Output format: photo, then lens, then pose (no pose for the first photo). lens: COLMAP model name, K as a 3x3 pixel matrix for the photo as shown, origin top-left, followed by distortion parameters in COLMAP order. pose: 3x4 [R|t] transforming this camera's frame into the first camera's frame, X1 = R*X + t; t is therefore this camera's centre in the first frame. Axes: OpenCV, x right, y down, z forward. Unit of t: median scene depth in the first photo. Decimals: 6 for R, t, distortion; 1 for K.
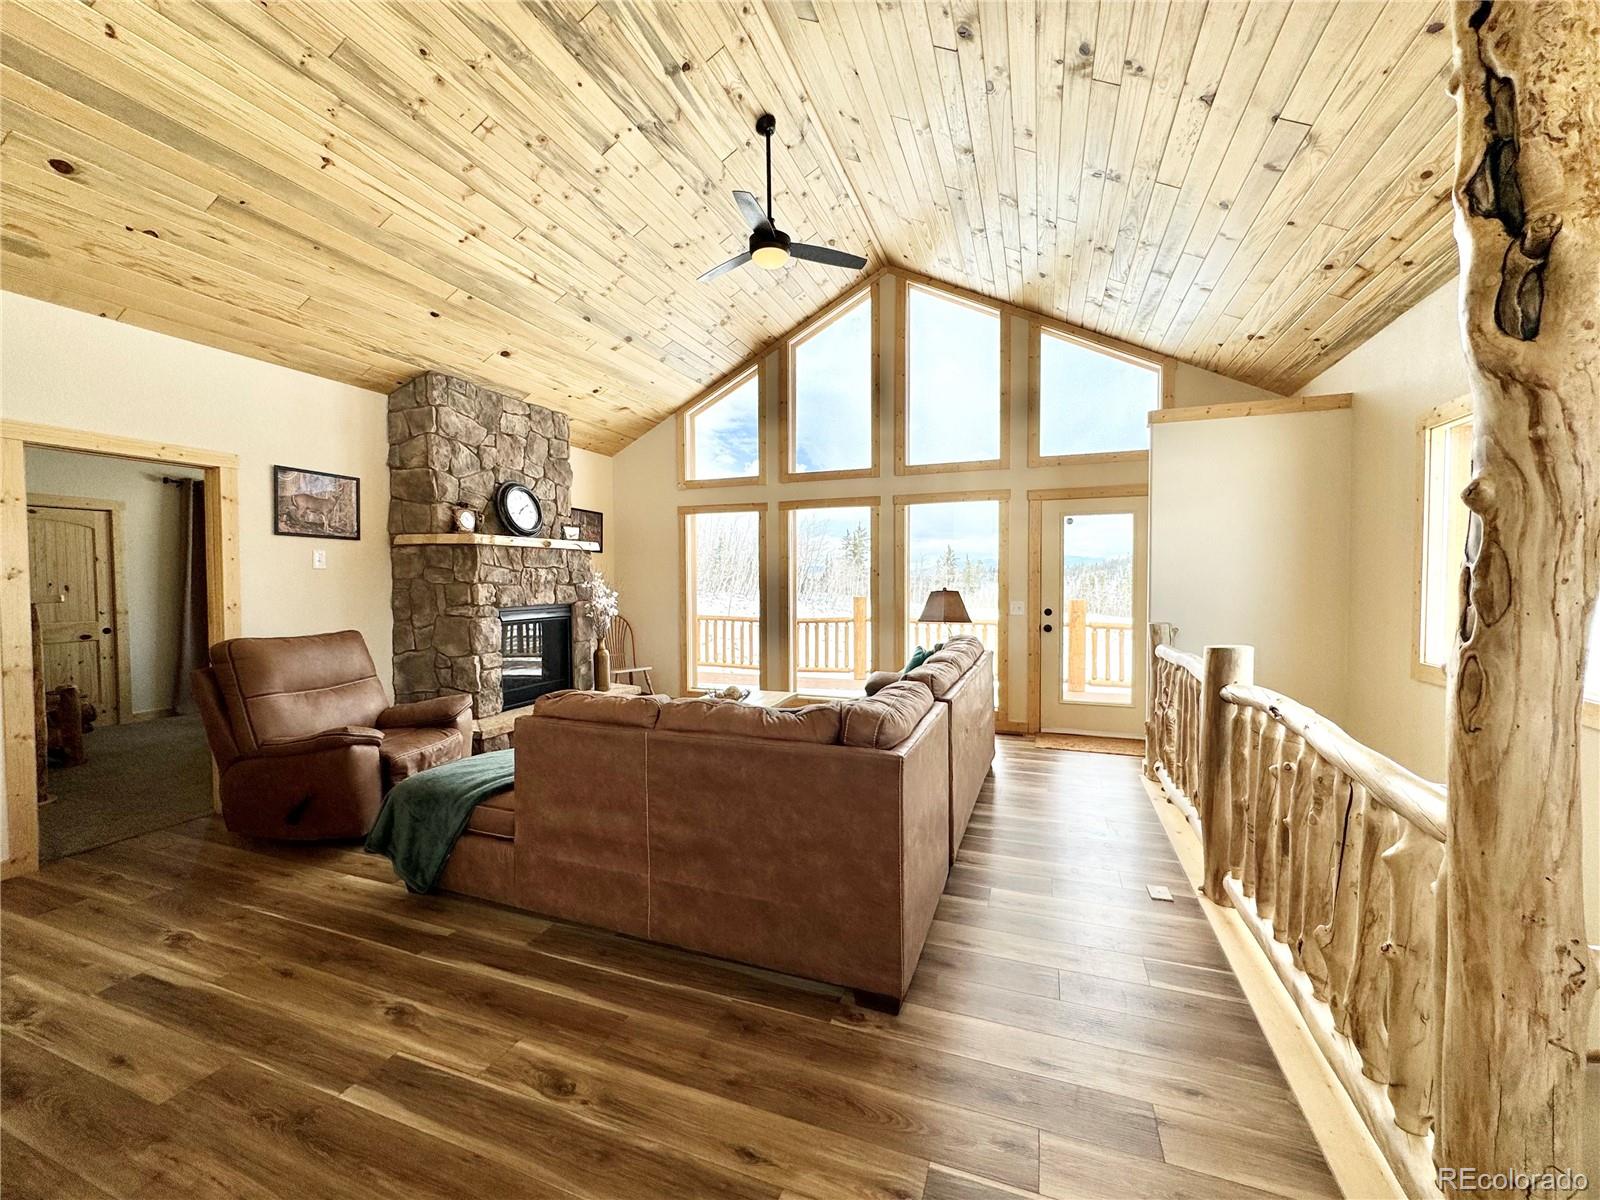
lens RADIAL K [[640.2, 0, 799.5], [0, 640.2, 594.2], [0, 0, 1]] dist [-0.002180, 0.000489]
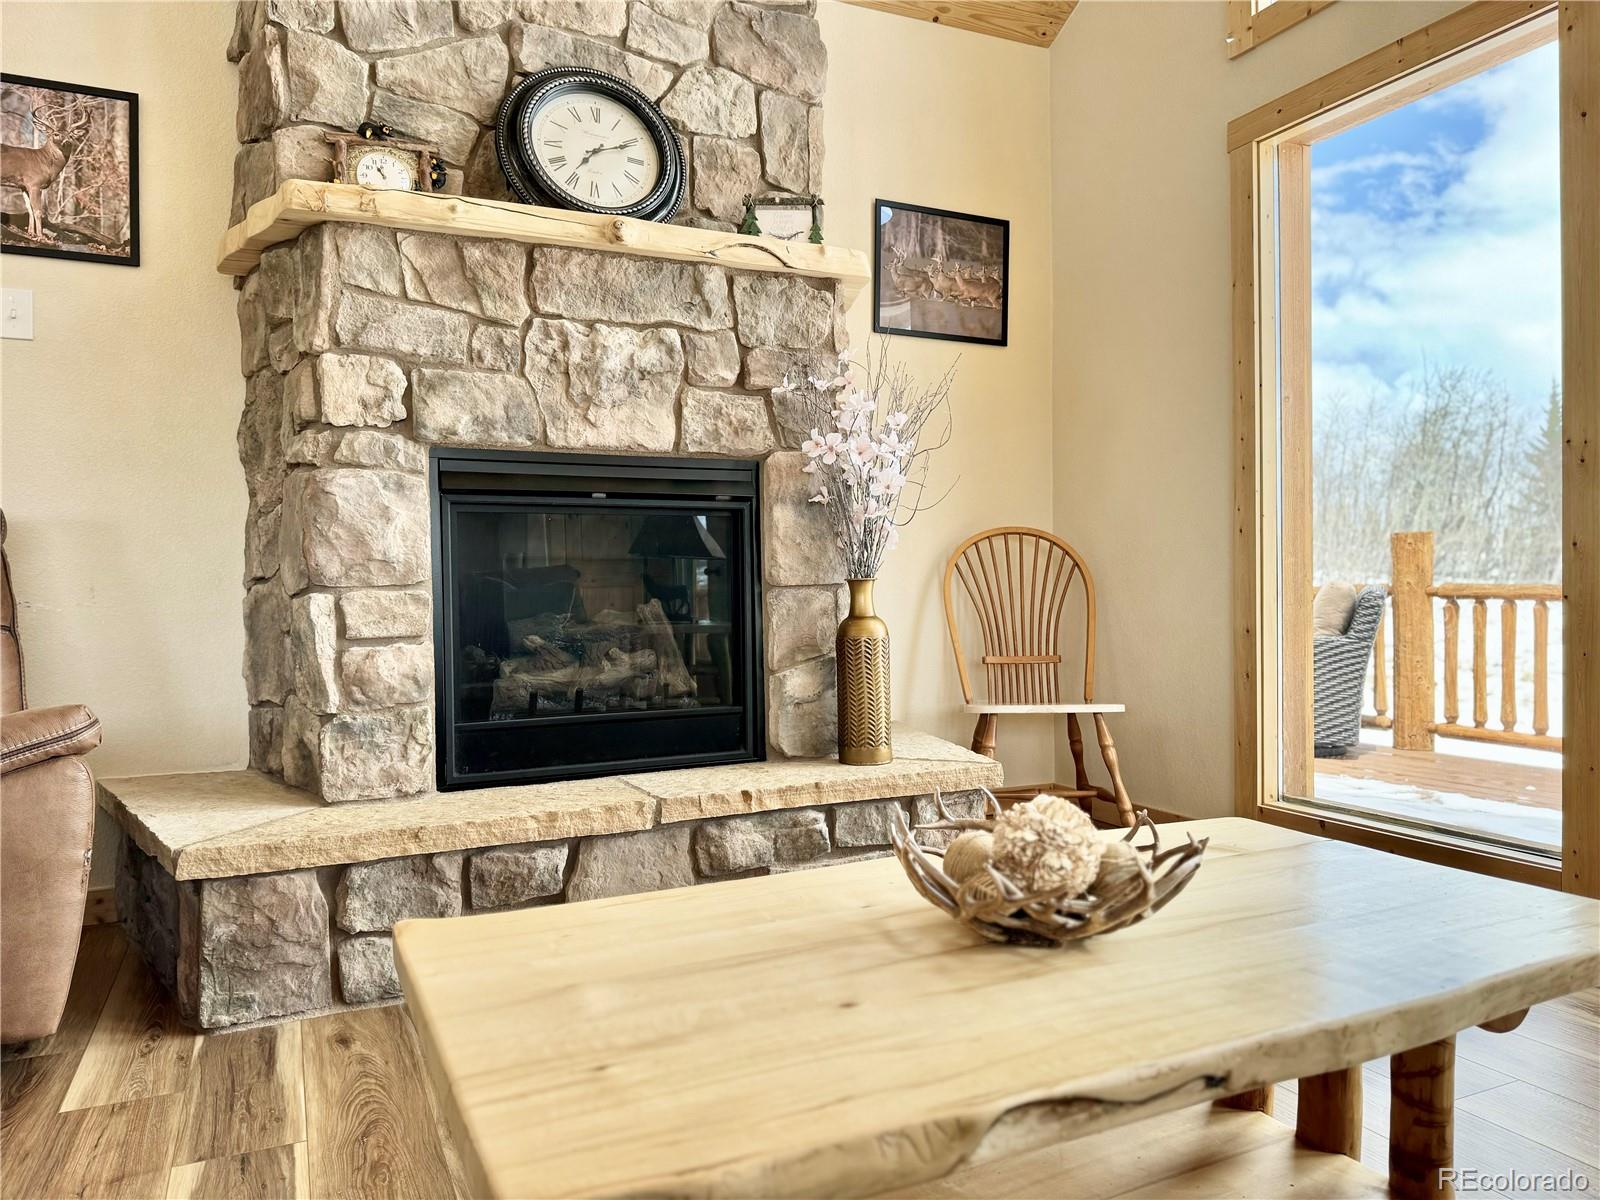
lens RADIAL K [[1125.1, 0, 806.7], [0, 1125.1, 613.7], [0, 0, 1]] dist [0.031904, -0.038580]
pose [[0.716412, 0.013672, -0.697543, 0.028157], [-0.007528, 0.999901, 0.011867, 0.092405], [0.697637, -0.003251, 0.716444, 0.735288]]
